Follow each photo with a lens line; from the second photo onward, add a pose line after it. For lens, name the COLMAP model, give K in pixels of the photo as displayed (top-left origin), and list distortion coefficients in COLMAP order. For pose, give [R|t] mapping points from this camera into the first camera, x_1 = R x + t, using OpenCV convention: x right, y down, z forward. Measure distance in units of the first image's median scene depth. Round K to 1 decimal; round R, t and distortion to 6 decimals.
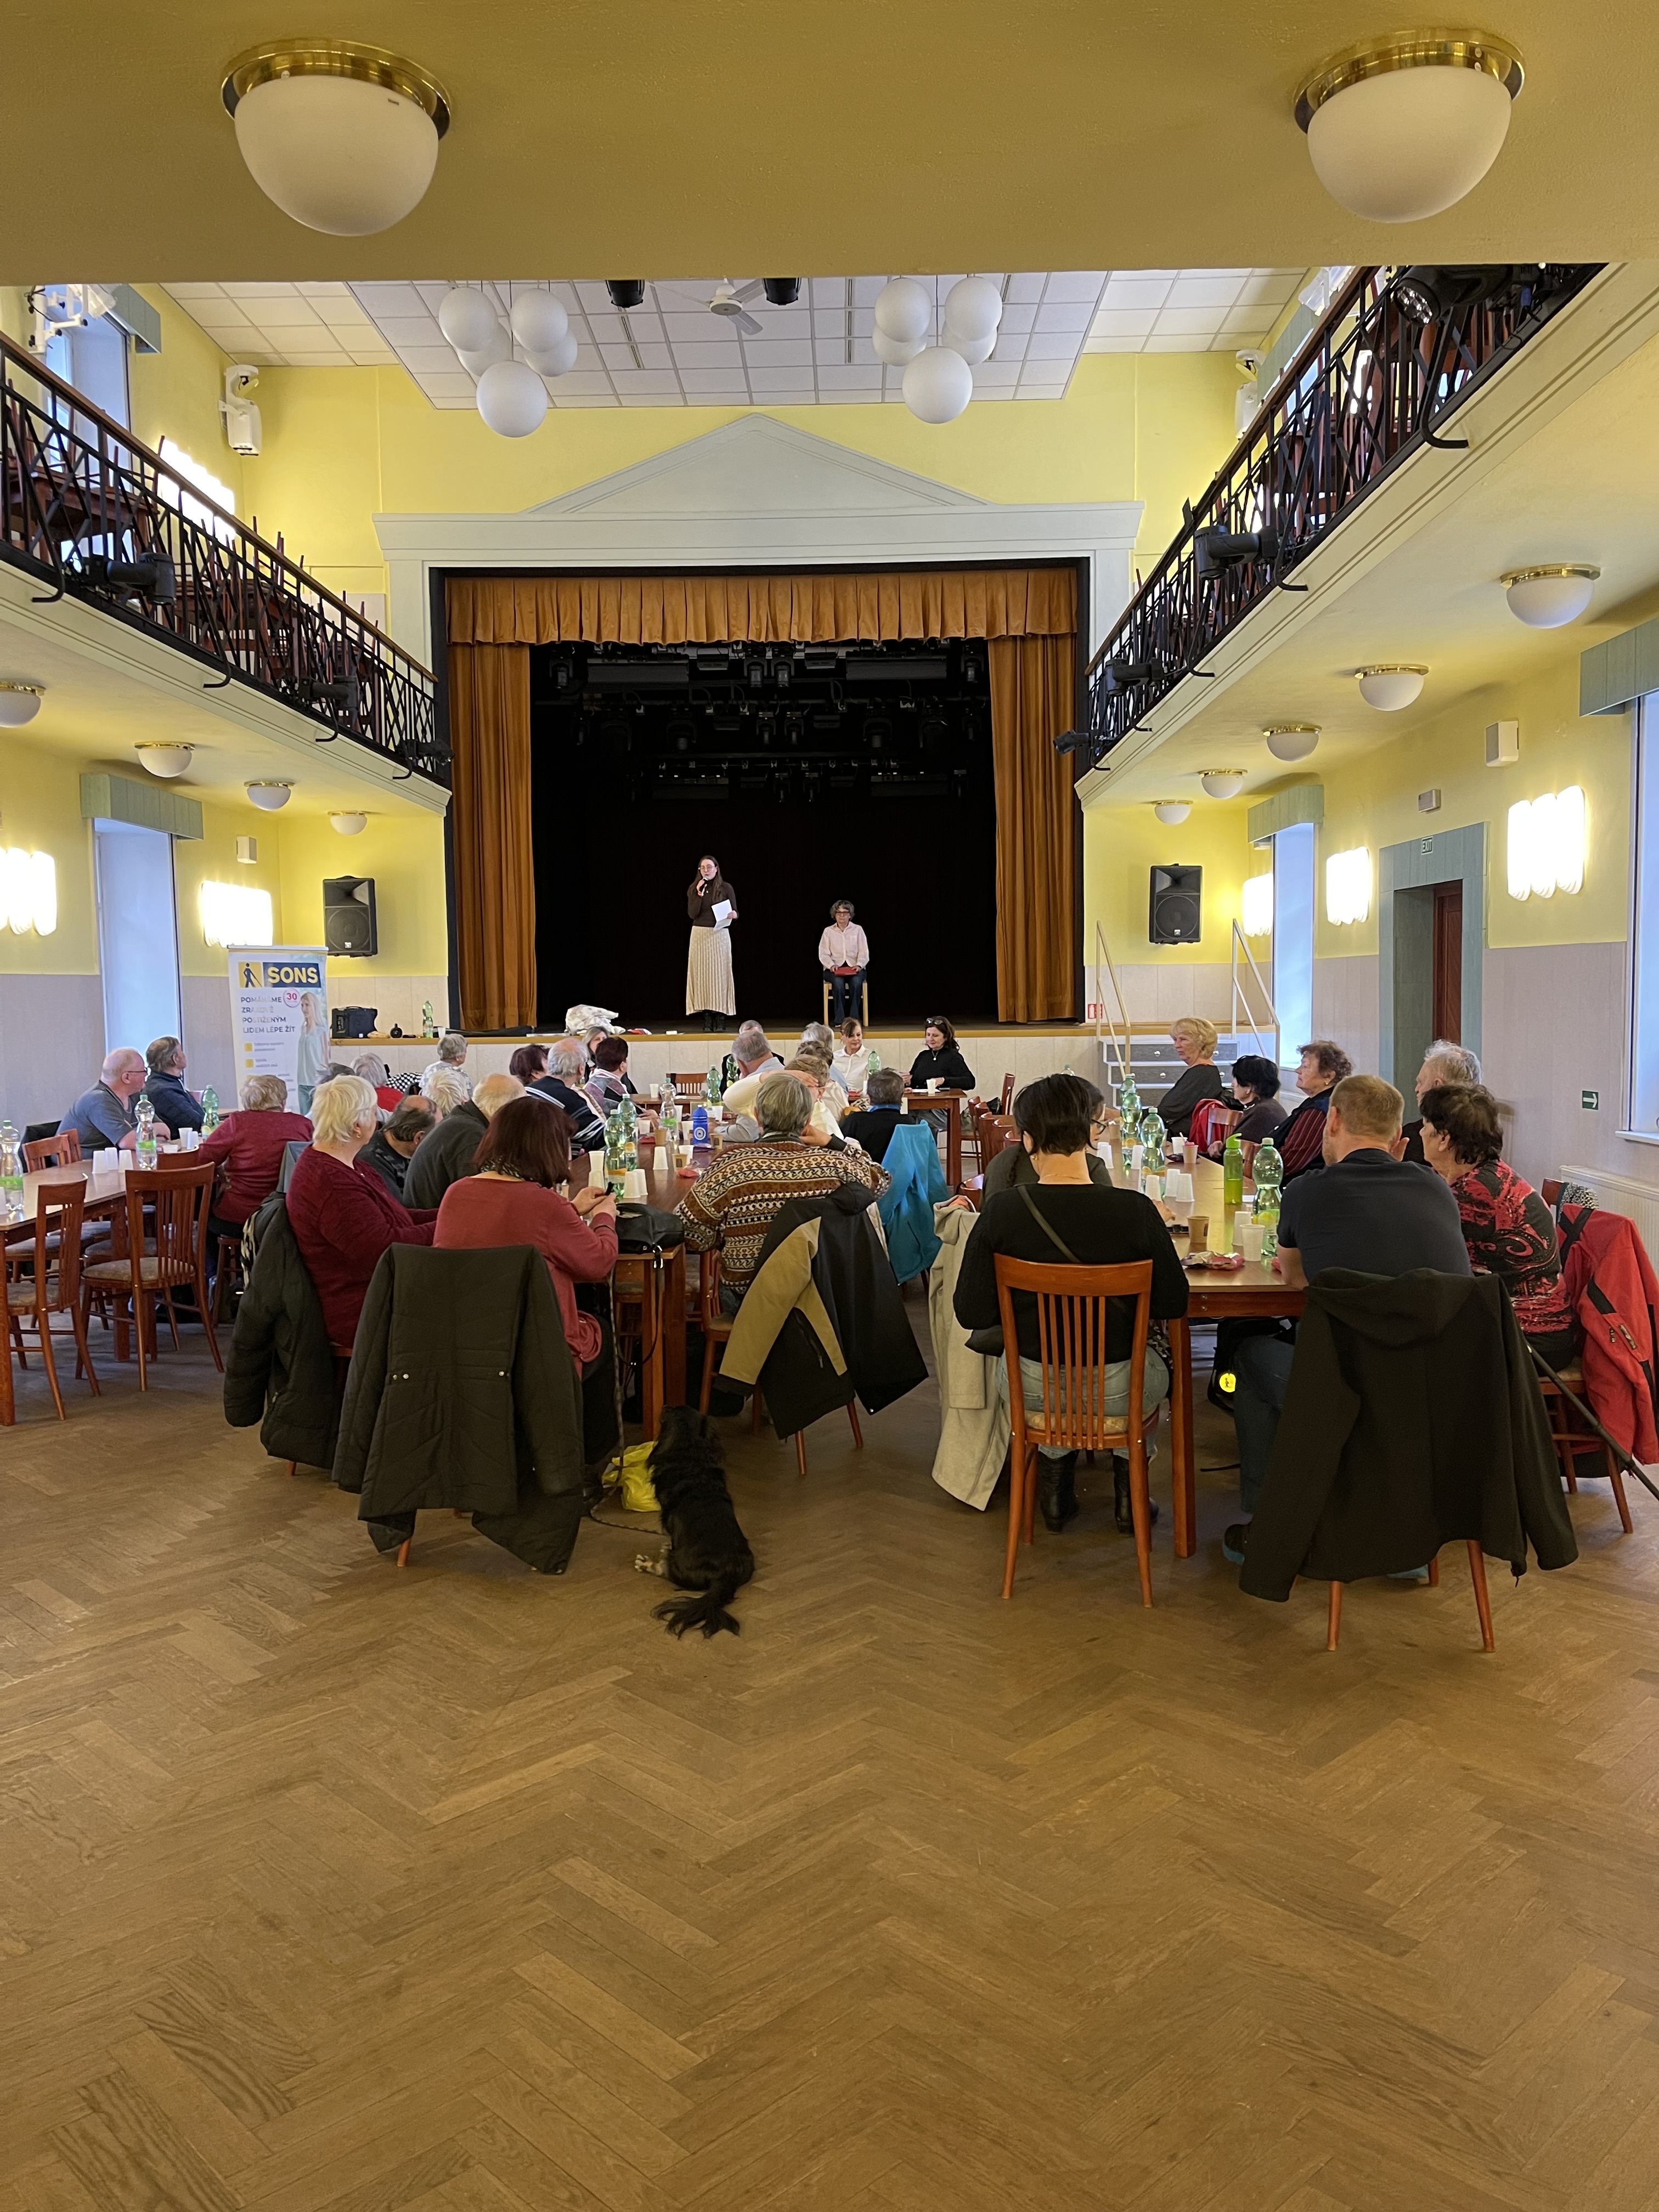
lens RADIAL K [[1675.4, 0, 829.5], [0, 1675.4, 1106.0], [0, 0, 1]] dist [0.006187, 0.093248]
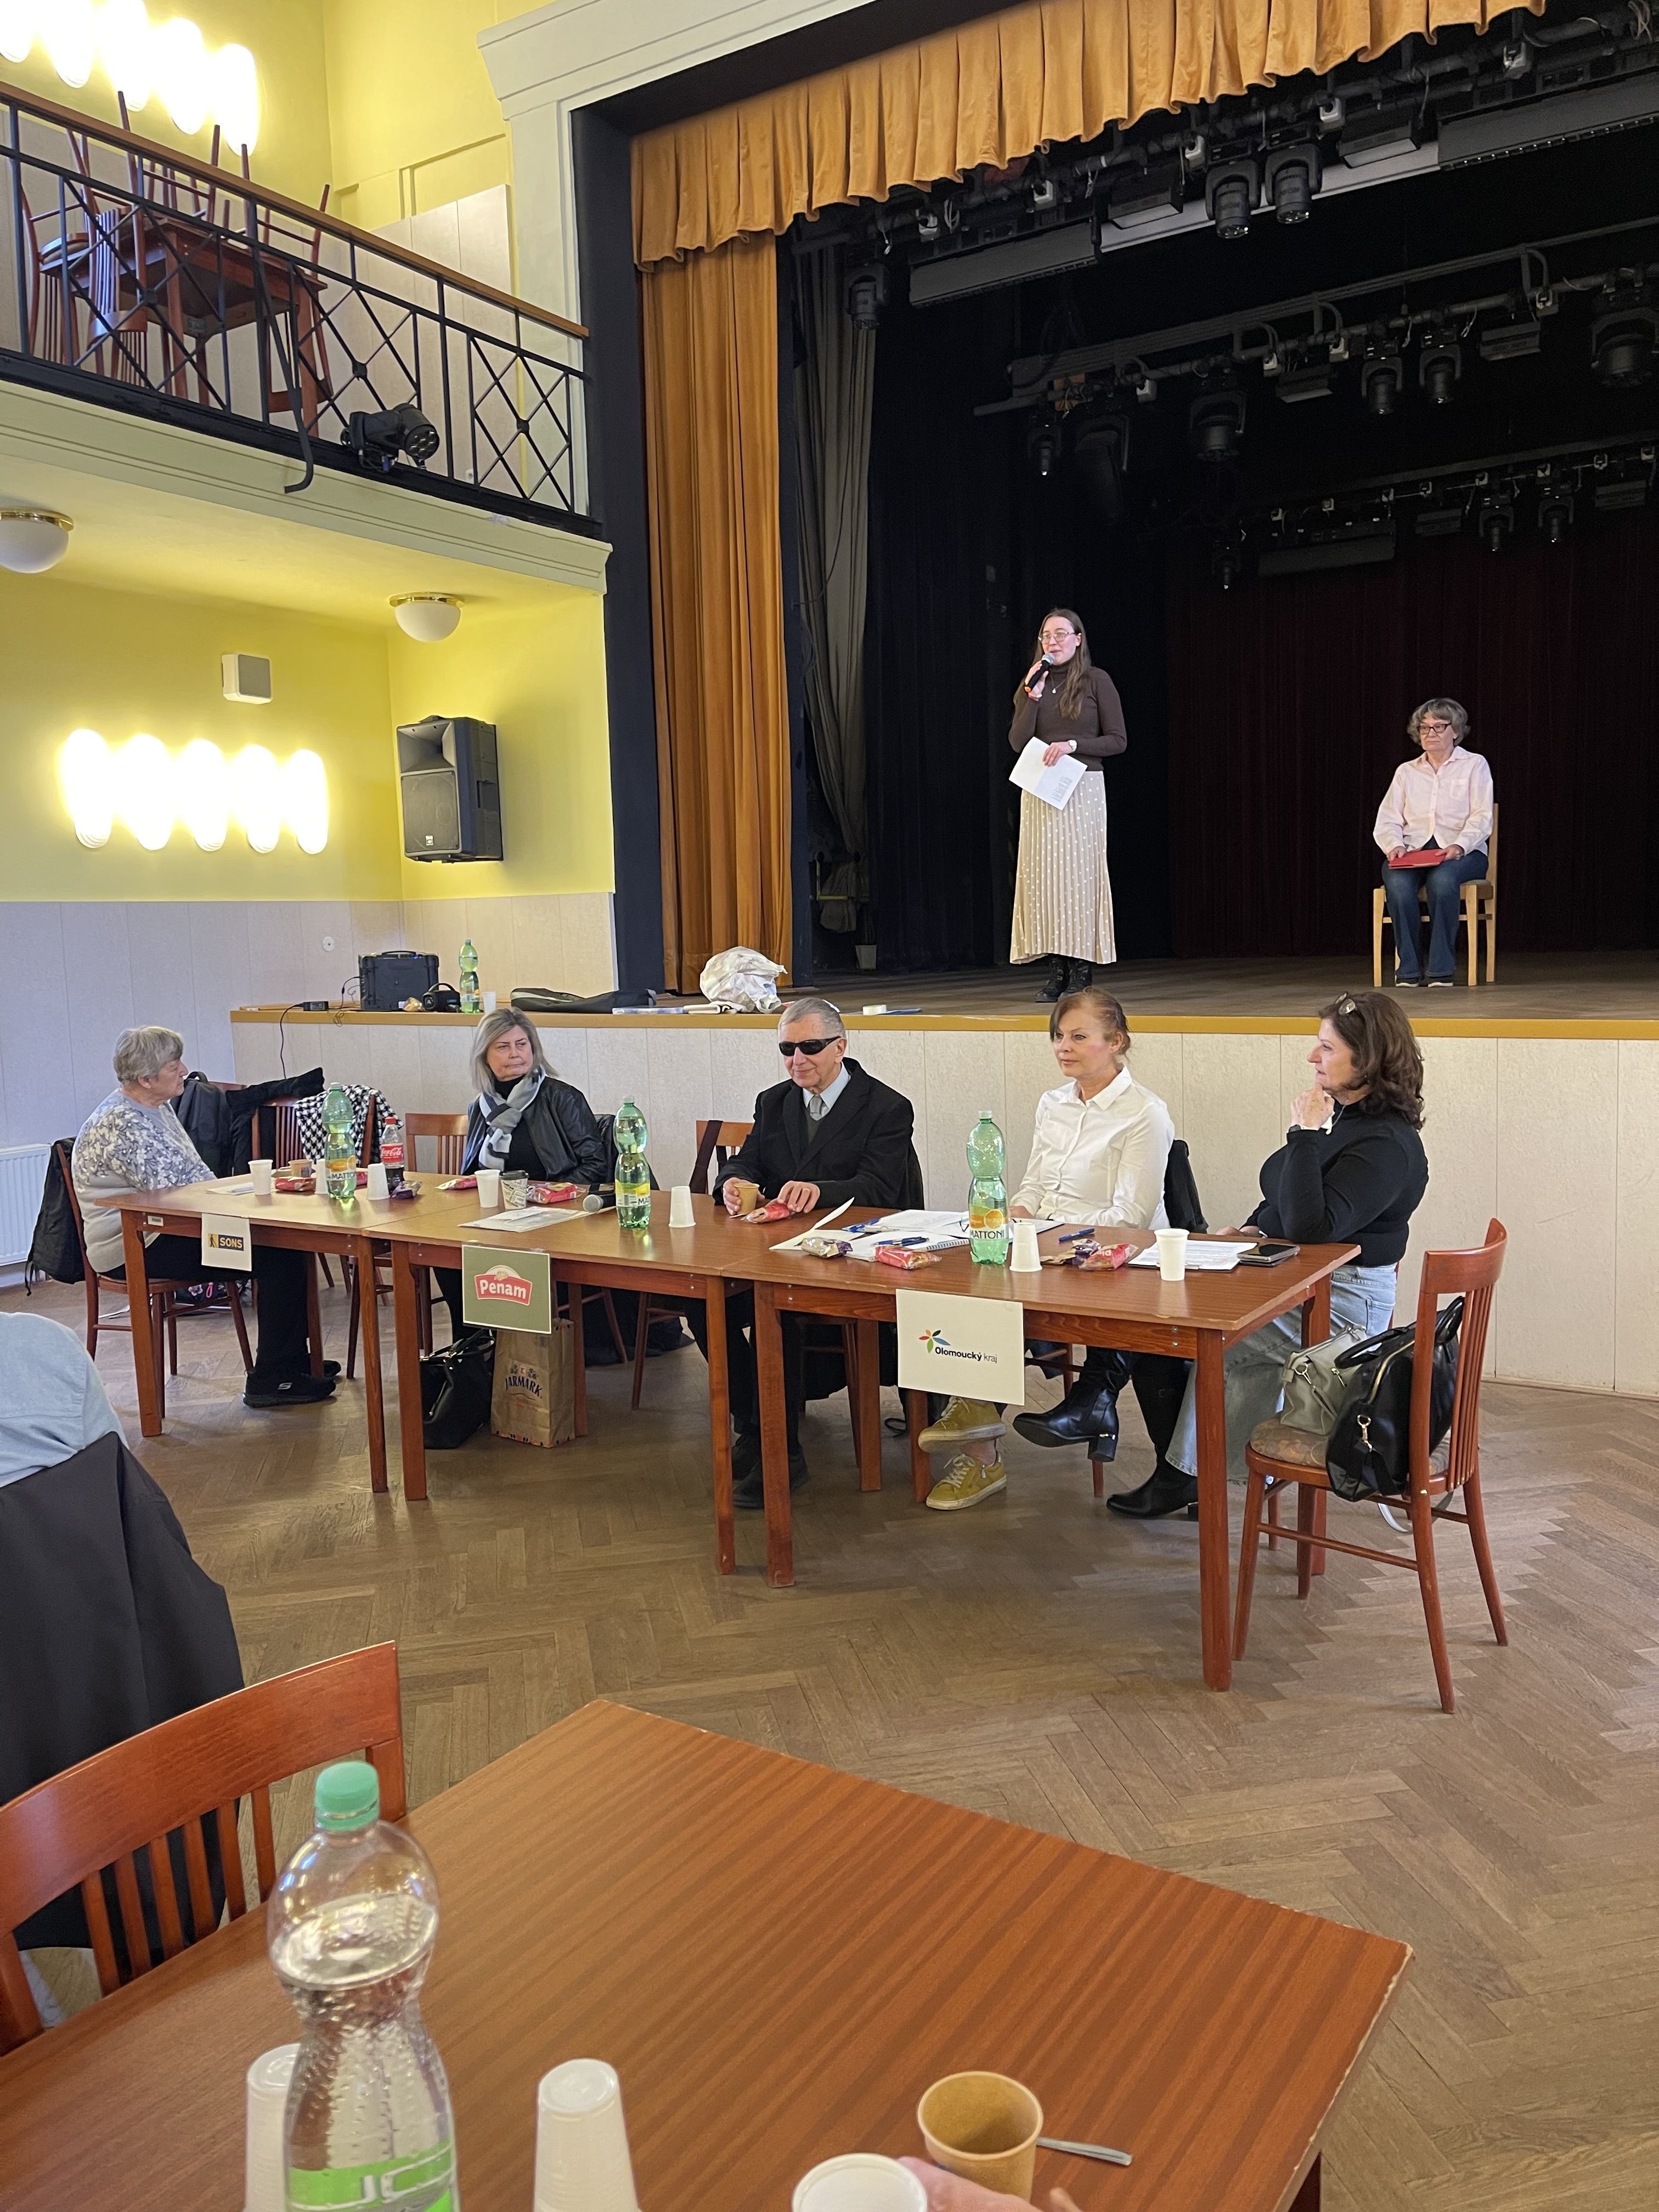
lens RADIAL K [[1765.6, 0, 829.5], [0, 1765.6, 1106.0], [0, 0, 1]] dist [0.010718, 0.005333]
pose [[0.847047, 0.037076, -0.530223, 0.139760], [-0.017538, 0.998971, 0.041835, -0.036677], [0.531228, -0.026137, 0.846826, 0.587076]]
